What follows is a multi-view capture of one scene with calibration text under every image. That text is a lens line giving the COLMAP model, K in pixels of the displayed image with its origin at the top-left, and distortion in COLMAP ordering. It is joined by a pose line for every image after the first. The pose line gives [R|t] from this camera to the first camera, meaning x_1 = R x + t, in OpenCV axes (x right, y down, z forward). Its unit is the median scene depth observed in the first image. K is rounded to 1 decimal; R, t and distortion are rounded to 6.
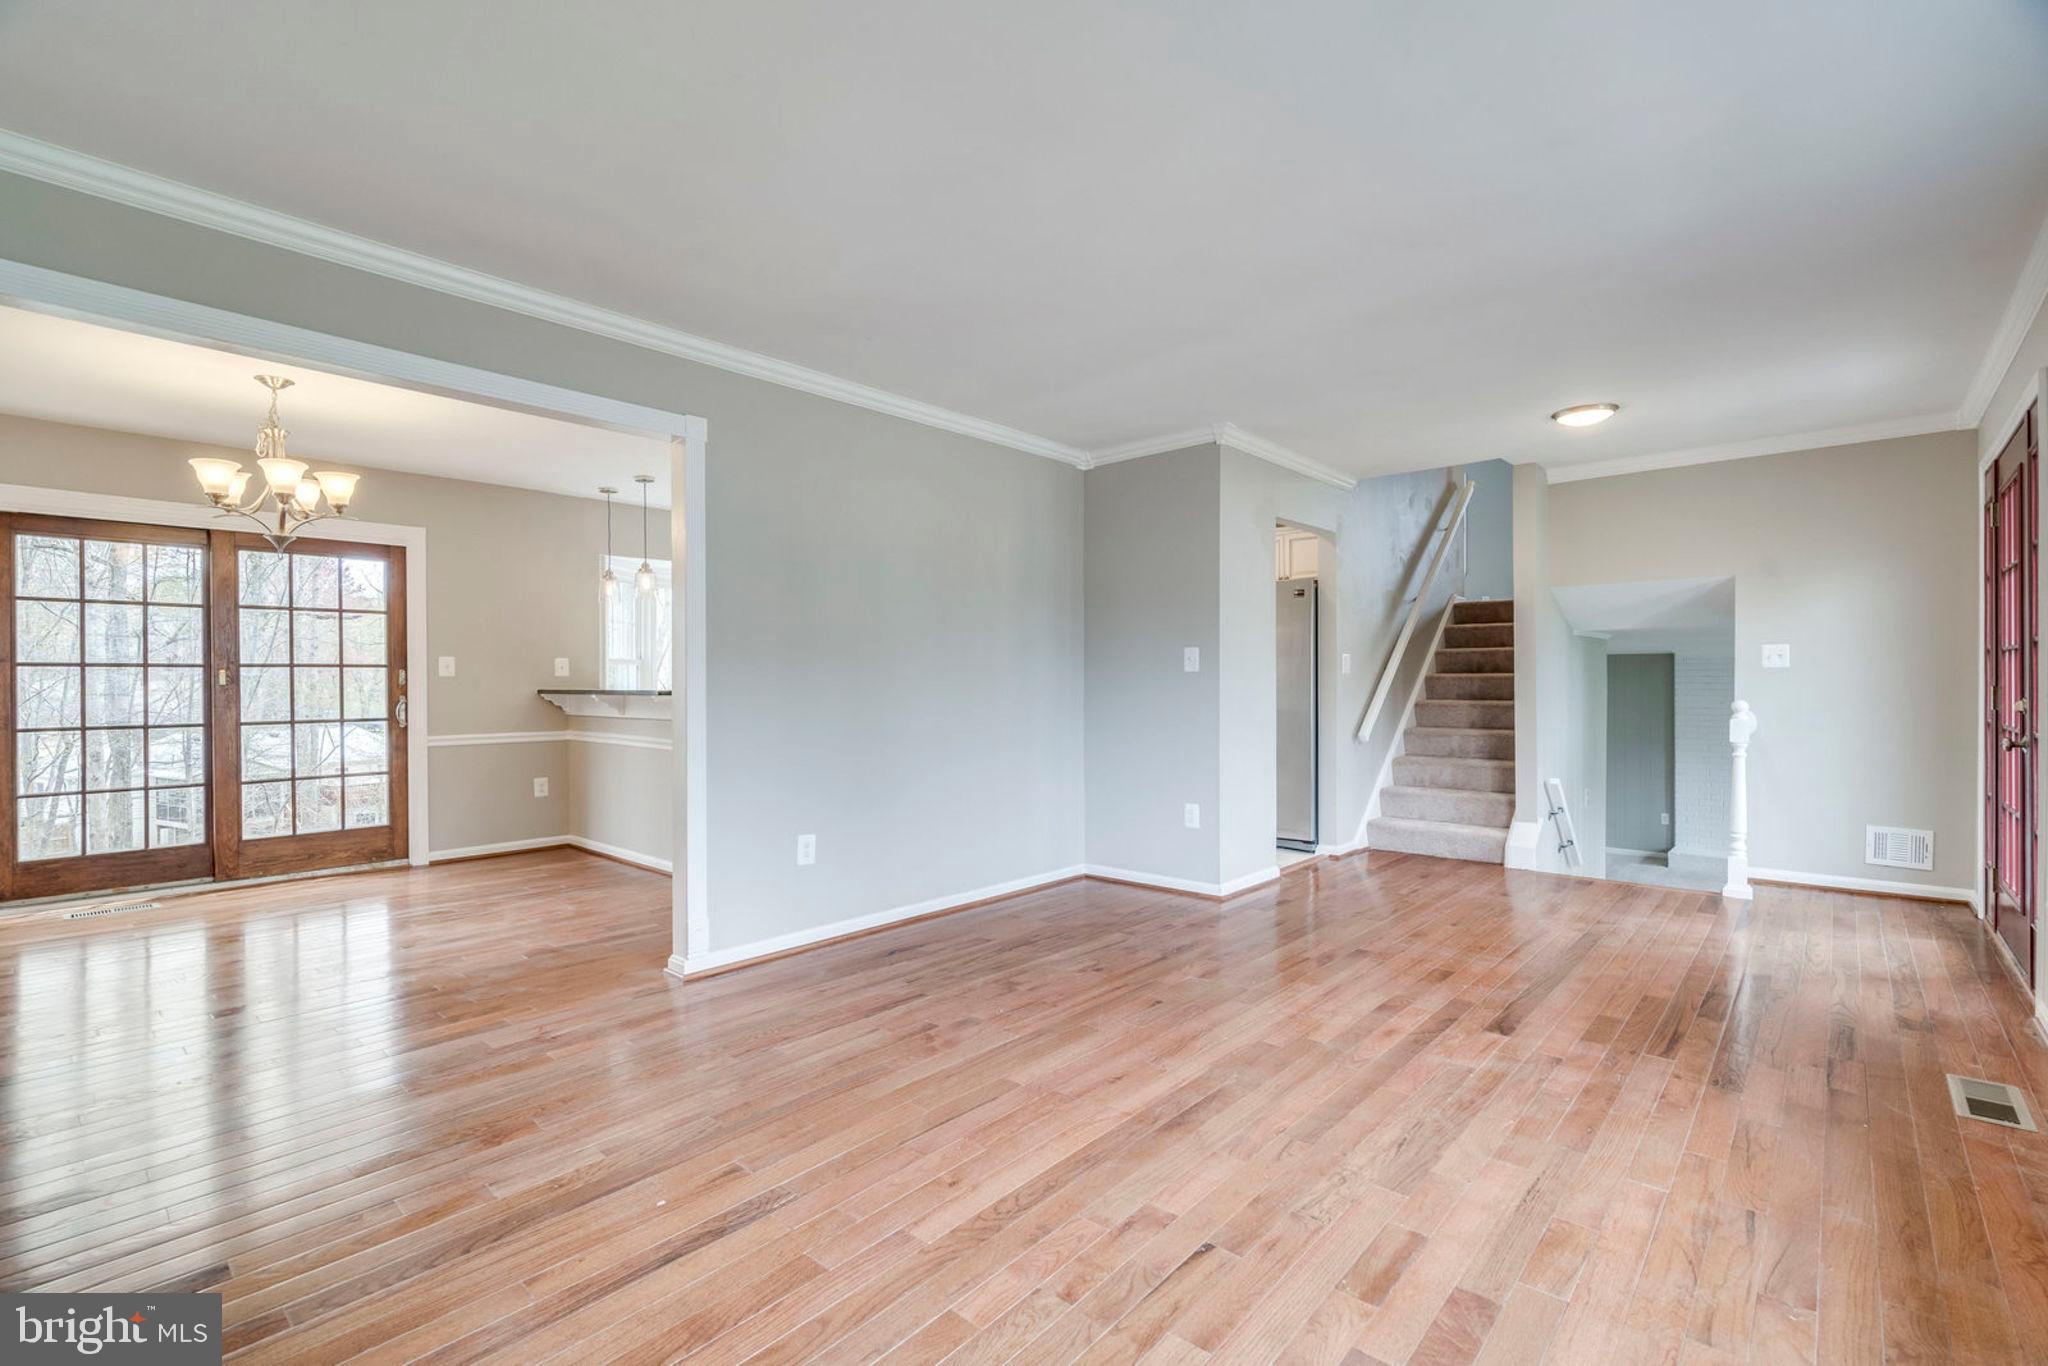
lens RADIAL K [[927.7, 0, 1021.9], [0, 927.7, 687.4], [0, 0, 1]] dist [-0.002661, 0.001225]
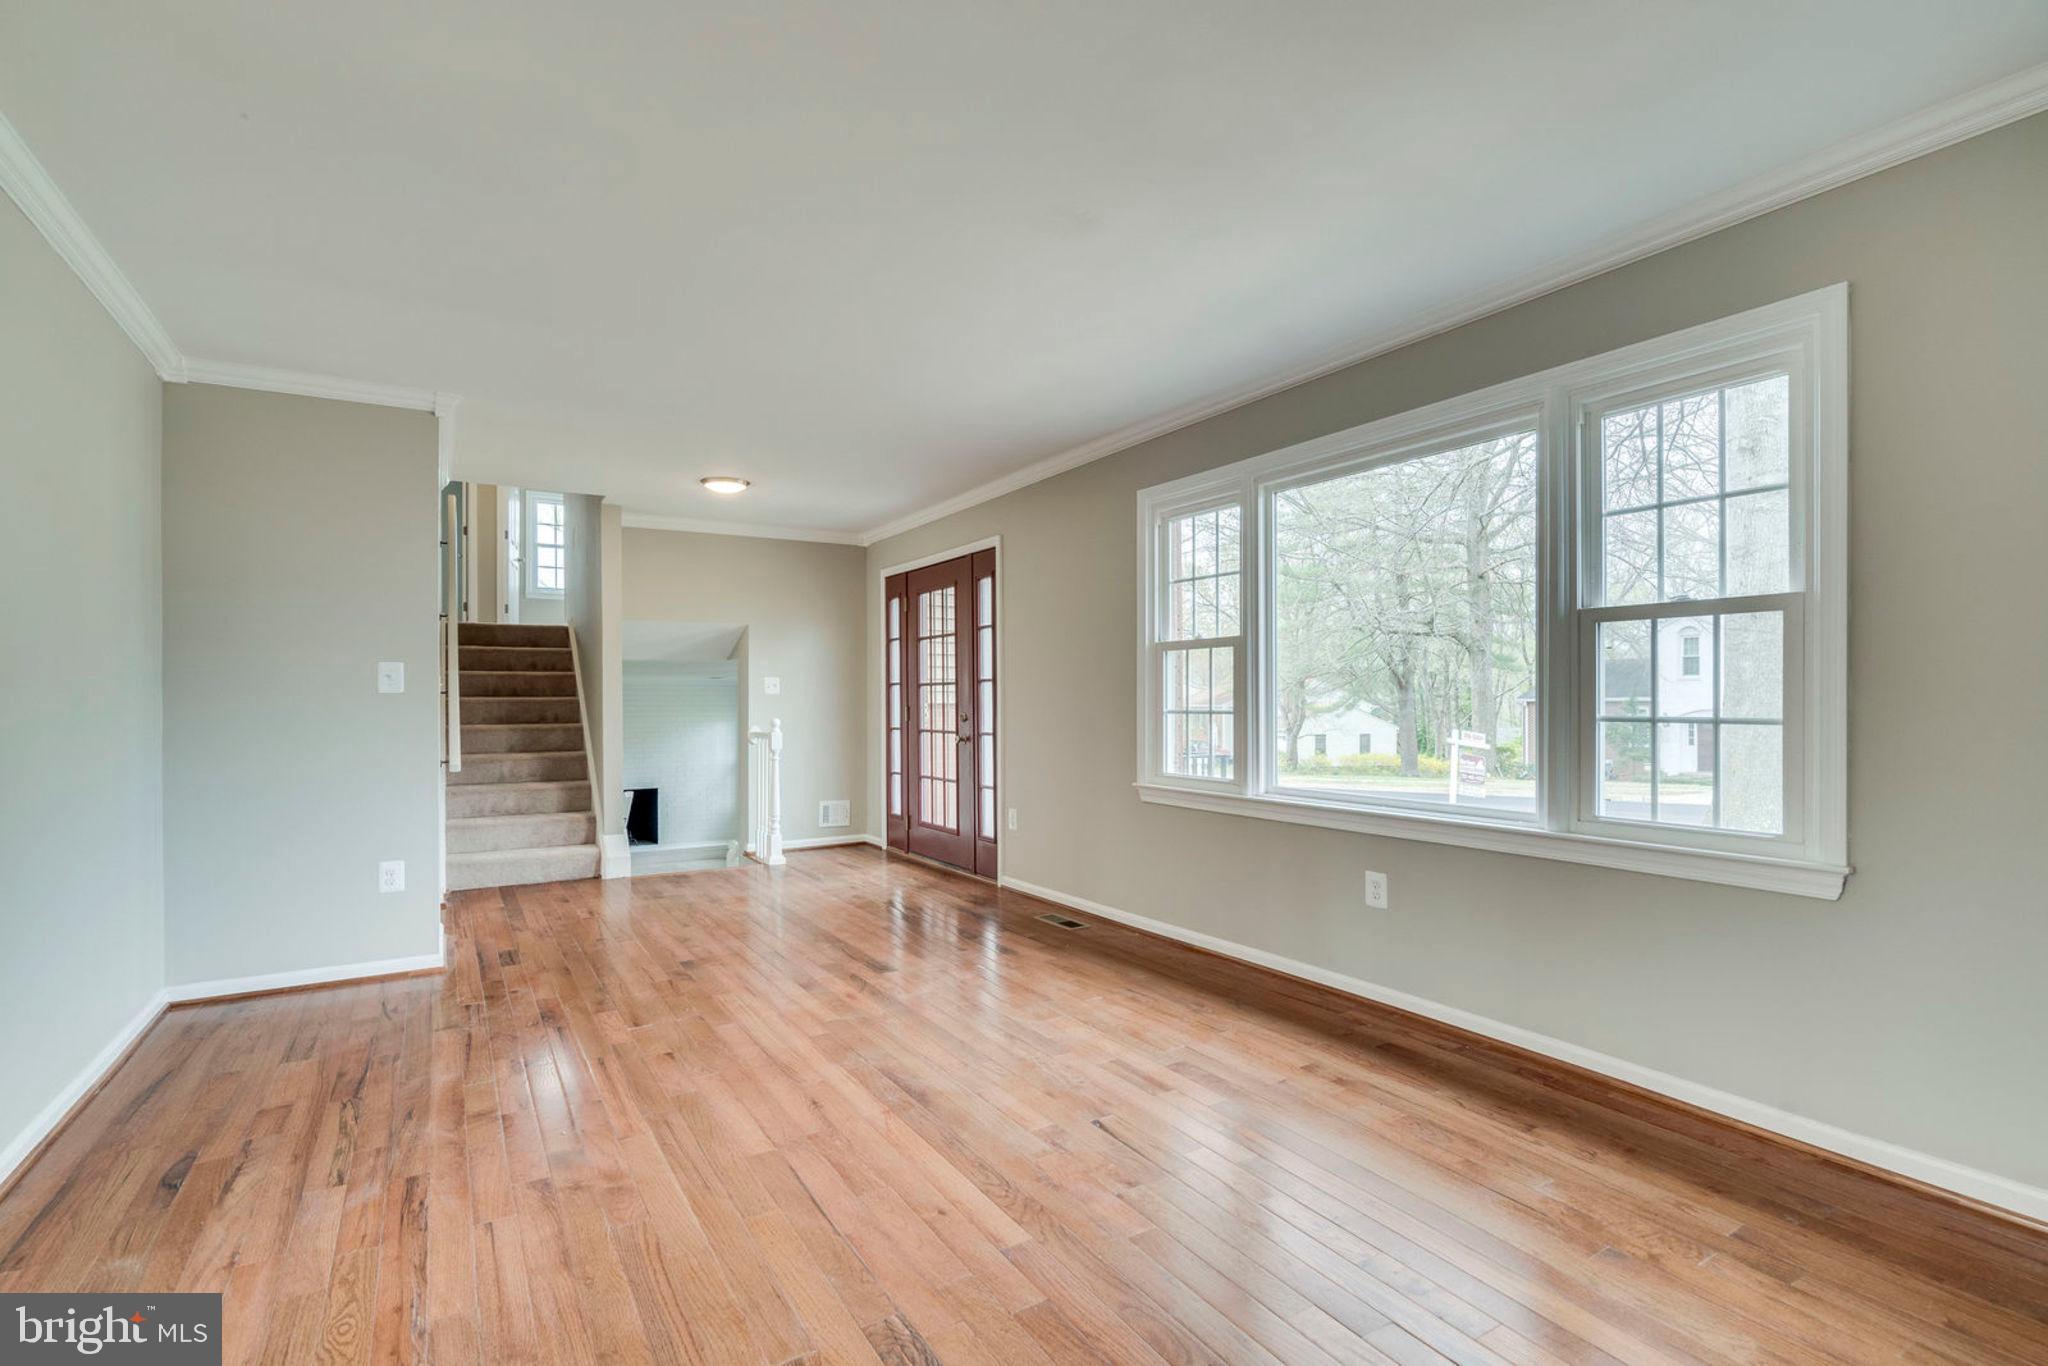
lens RADIAL K [[927.7, 0, 1011.8], [0, 927.7, 726.2], [0, 0, 1]] dist [-0.002661, 0.001225]
pose [[0.288223, -0.022837, 0.957291, -0.465955], [0.007578, 0.999739, 0.021568, -0.002746], [-0.957533, 0.001038, 0.288320, 0.302039]]
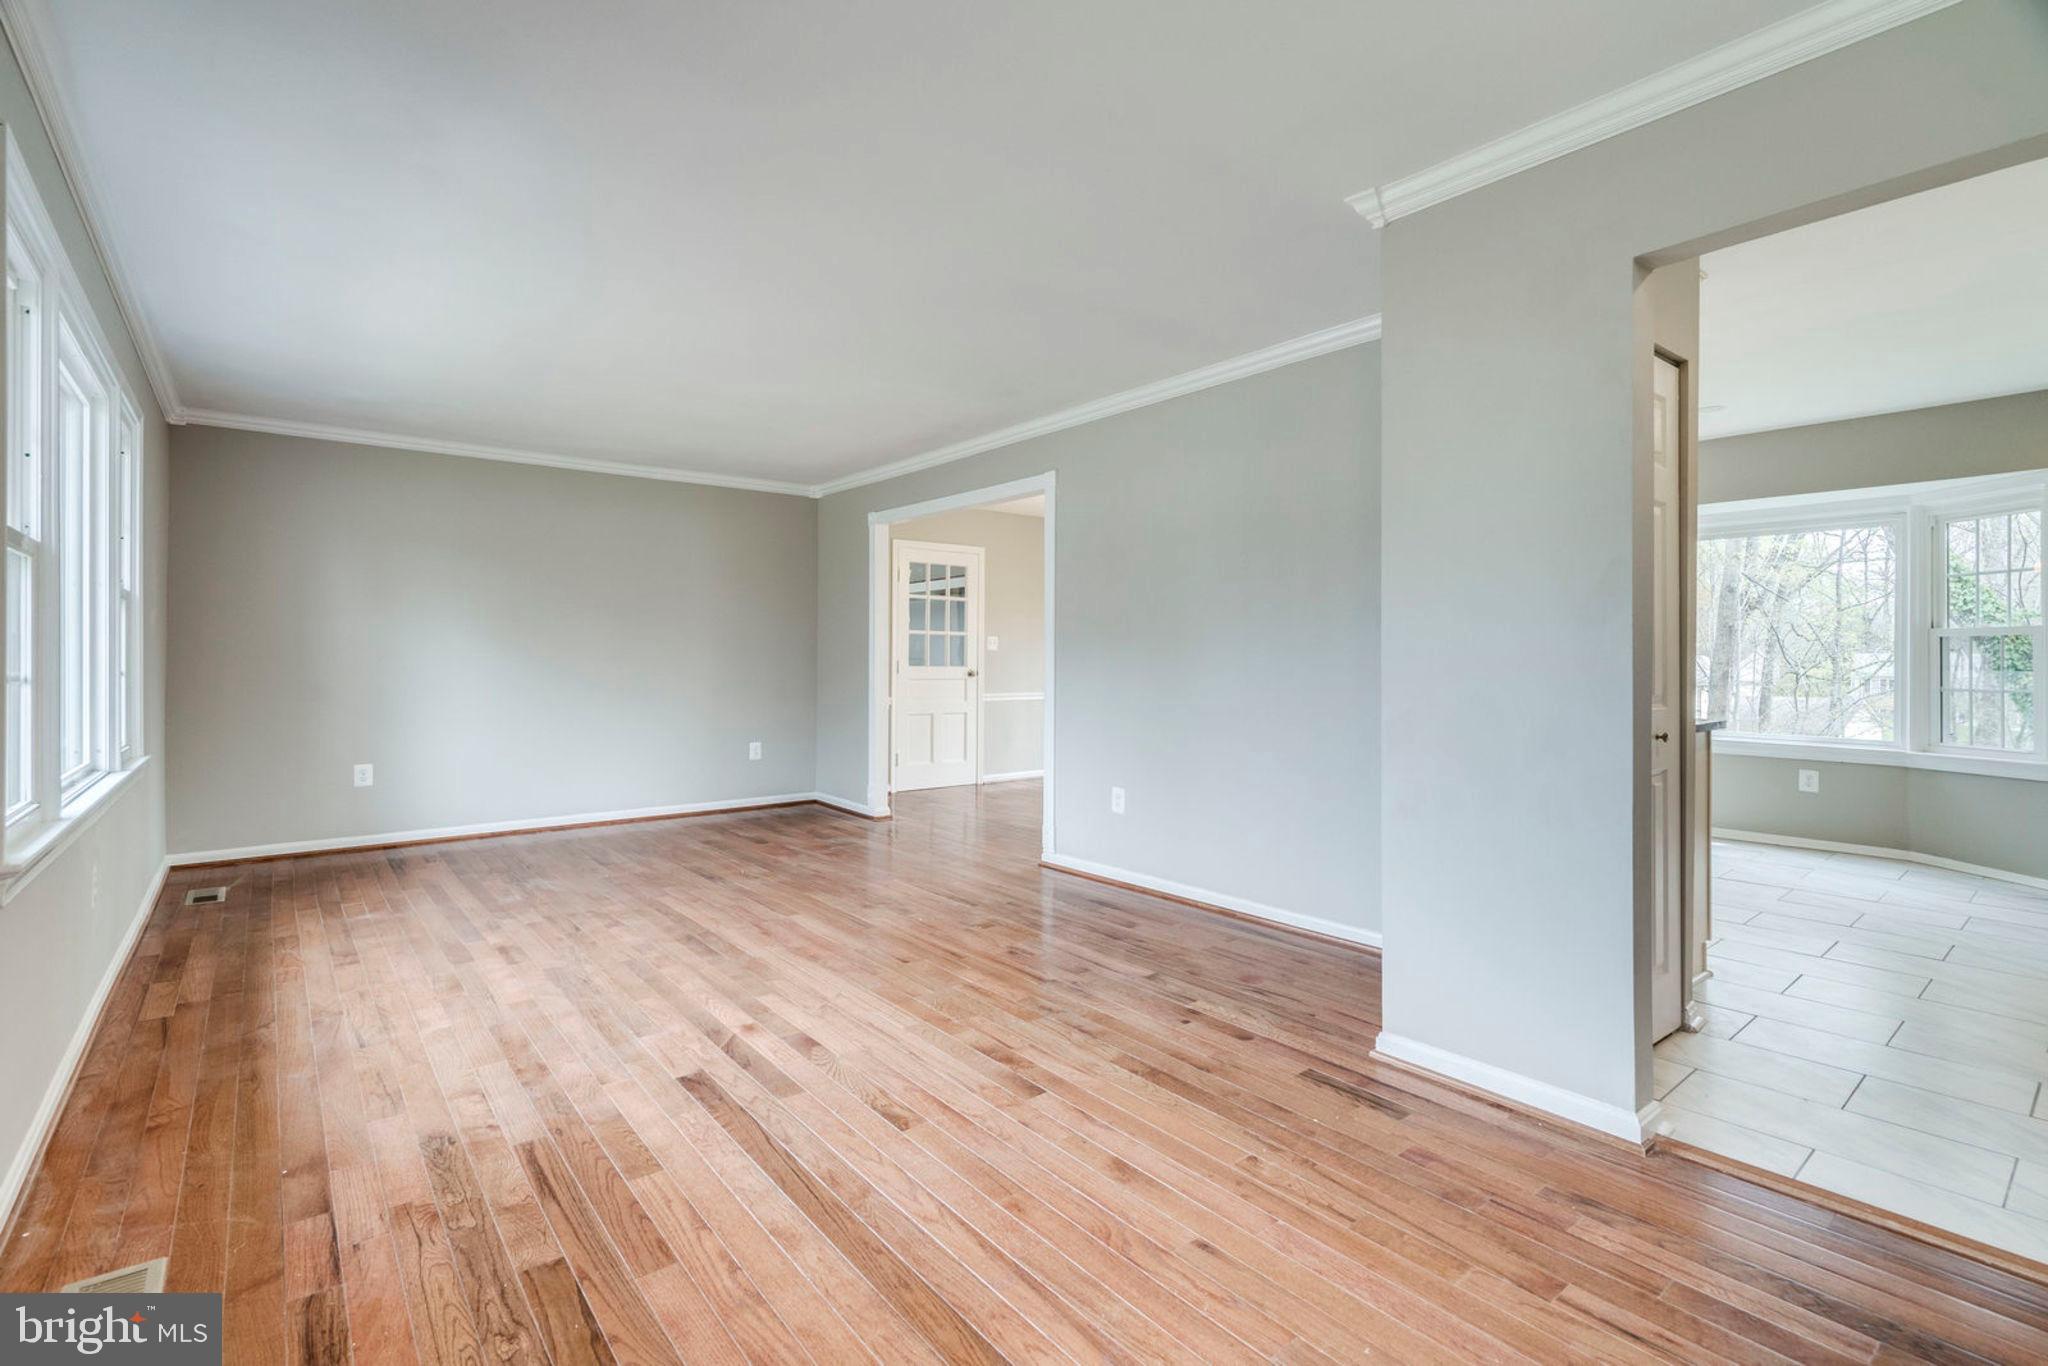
lens RADIAL K [[927.7, 0, 1001.9], [0, 927.7, 681.2], [0, 0, 1]] dist [-0.002661, 0.001225]
pose [[-0.174714, 0.027615, -0.984232, 0.865774], [-0.005416, 0.999565, 0.029007, -0.010110], [0.984604, 0.010398, -0.174488, 0.957593]]
